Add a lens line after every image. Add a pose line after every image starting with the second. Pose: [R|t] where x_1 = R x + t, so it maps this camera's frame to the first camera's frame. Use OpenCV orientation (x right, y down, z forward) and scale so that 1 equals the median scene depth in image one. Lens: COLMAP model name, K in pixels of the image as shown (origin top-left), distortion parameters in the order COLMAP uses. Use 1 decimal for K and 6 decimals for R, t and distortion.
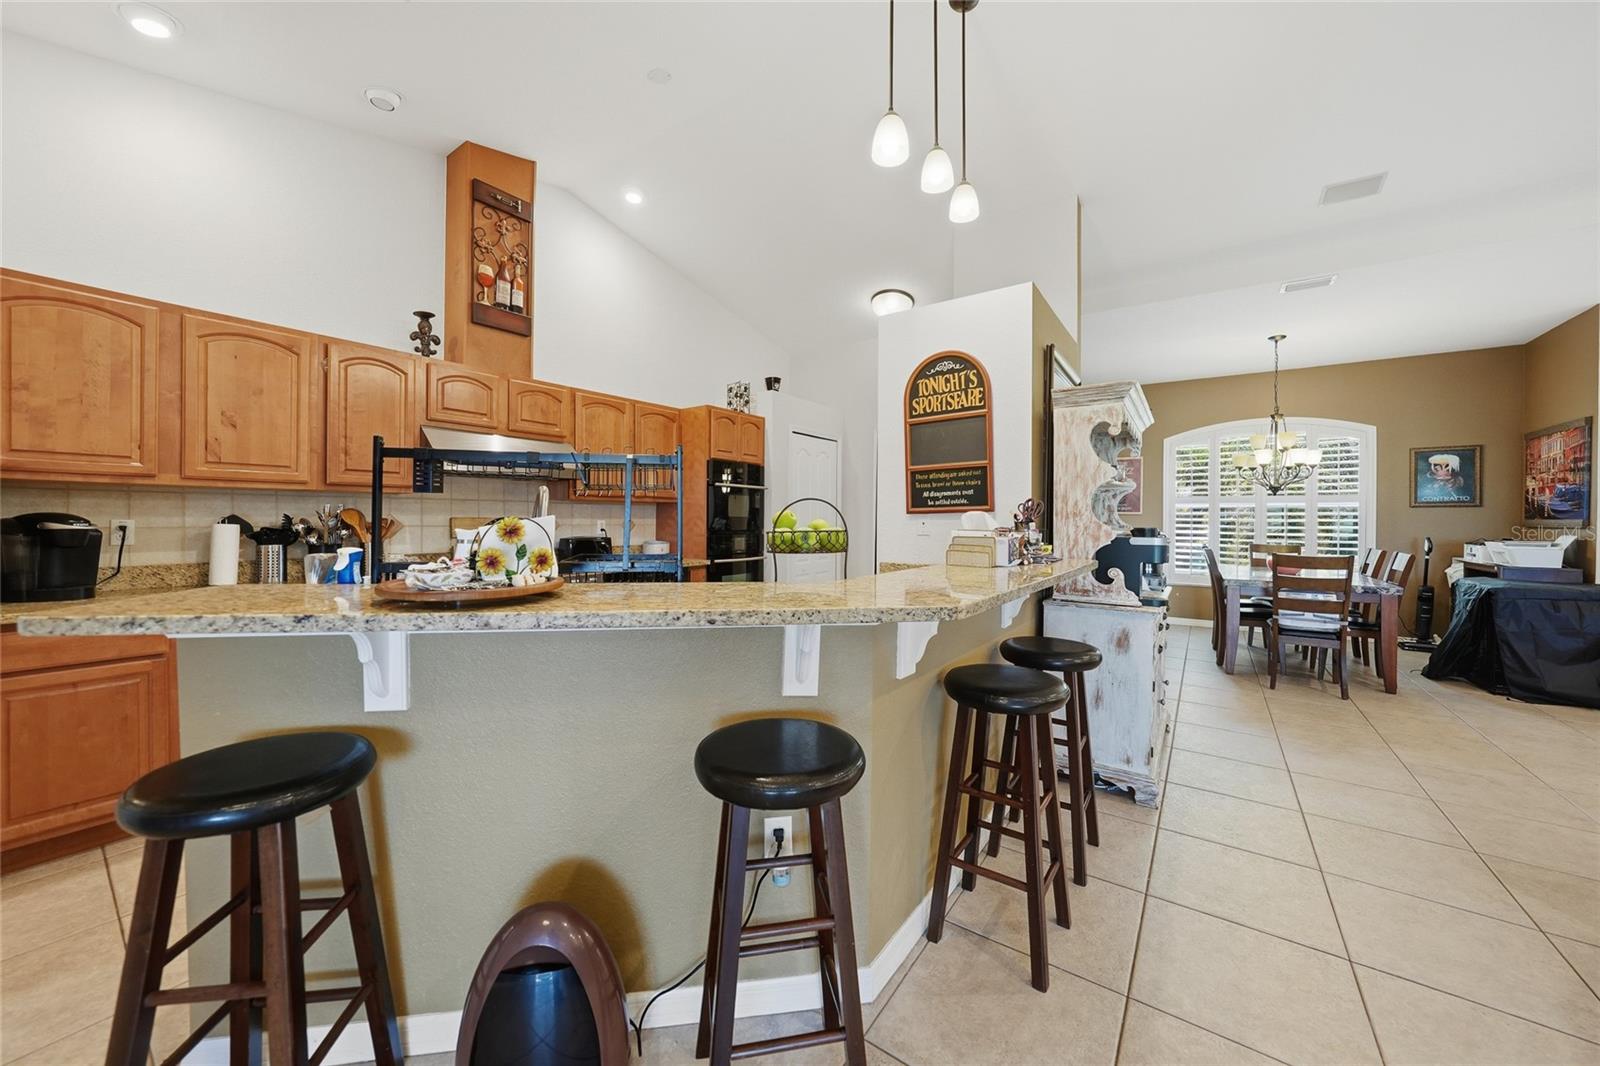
lens RADIAL K [[569.3, 0, 803.8], [0, 569.3, 524.7], [0, 0, 1]] dist [-0.022722, 0.004611]
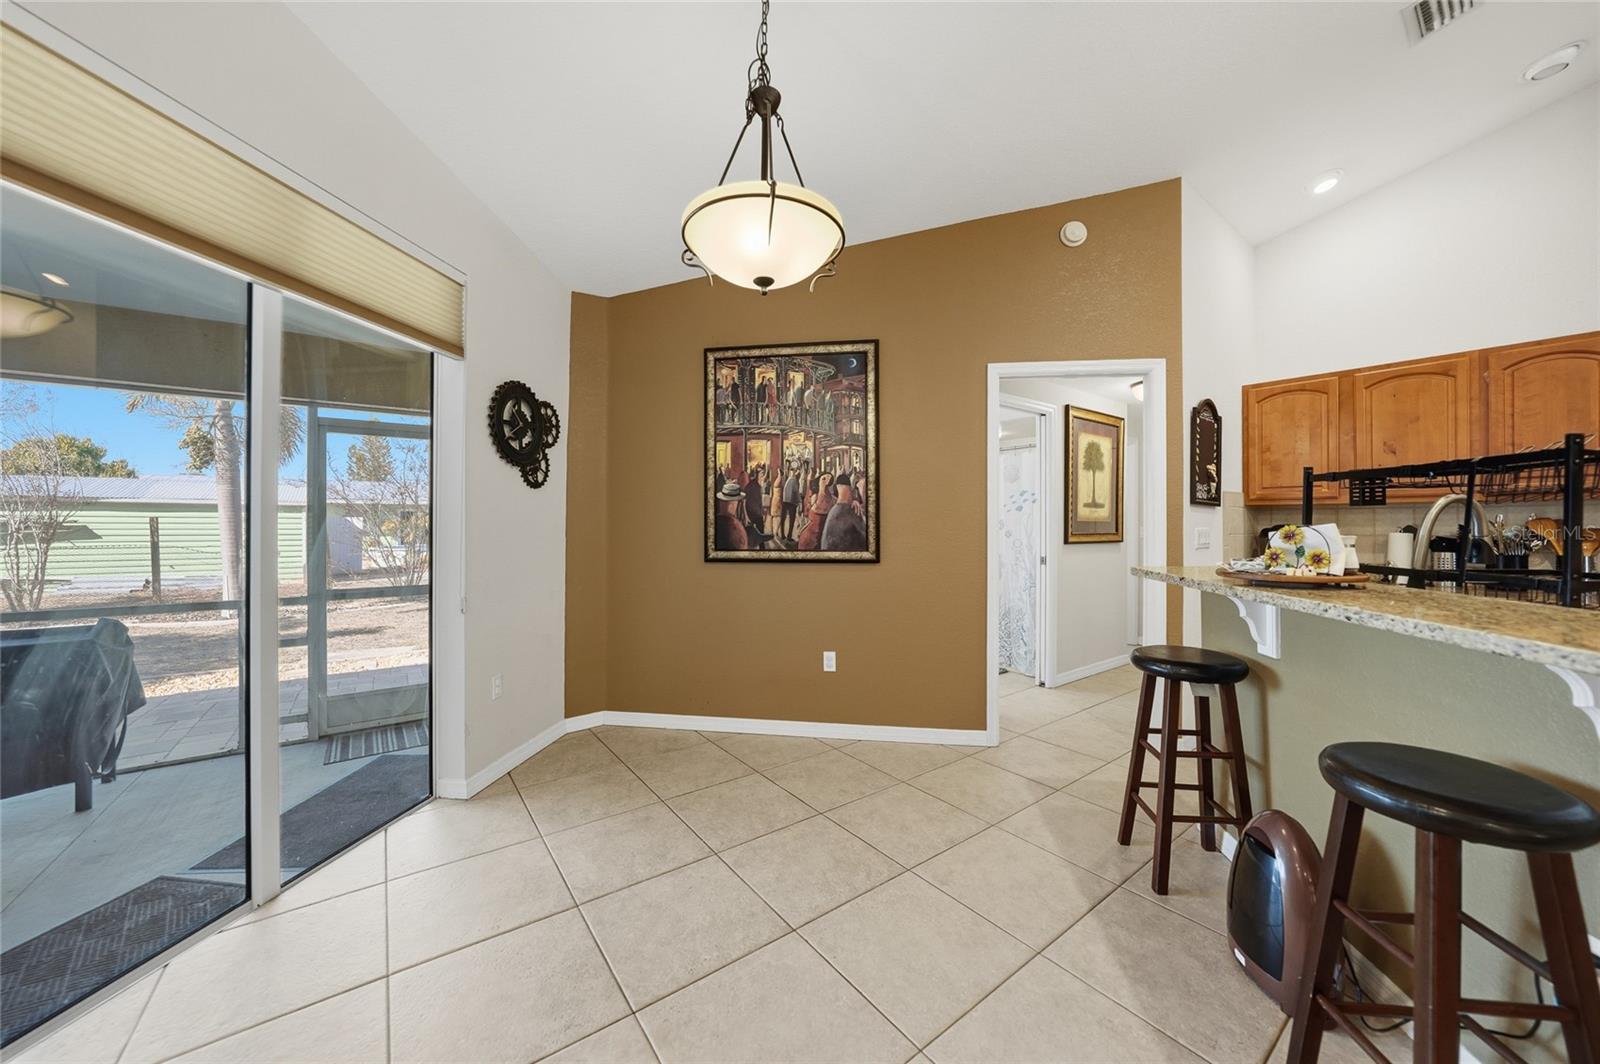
lens RADIAL K [[569.3, 0, 805.7], [0, 569.3, 523.5], [0, 0, 1]] dist [-0.022722, 0.004611]
pose [[-0.295619, -0.007759, -0.955274, 0.386701], [-0.013726, 0.999898, -0.003874, 0.001190], [0.955207, 0.011967, -0.295696, 0.098648]]
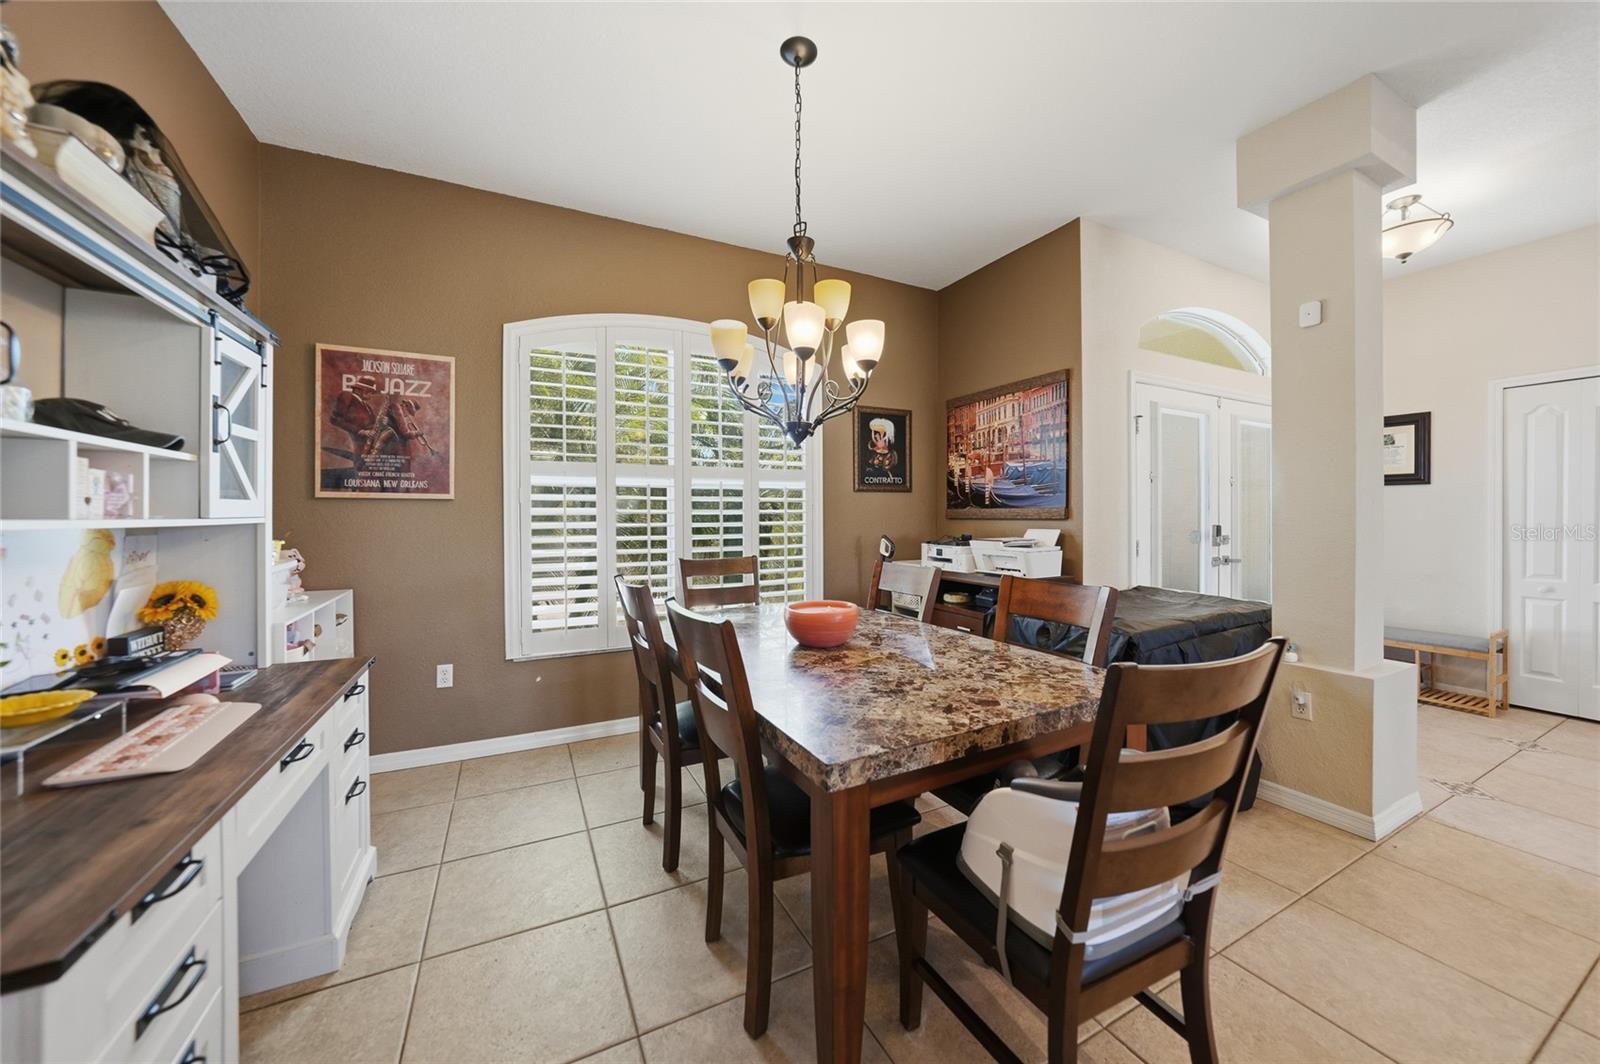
lens RADIAL K [[569.3, 0, 803.2], [0, 569.3, 518.9], [0, 0, 1]] dist [-0.022722, 0.004611]
pose [[0.458912, -0.011967, 0.888401, 0.735994], [0.015988, 0.999859, 0.005210, -0.003667], [-0.888338, 0.011813, 0.459039, 1.236496]]
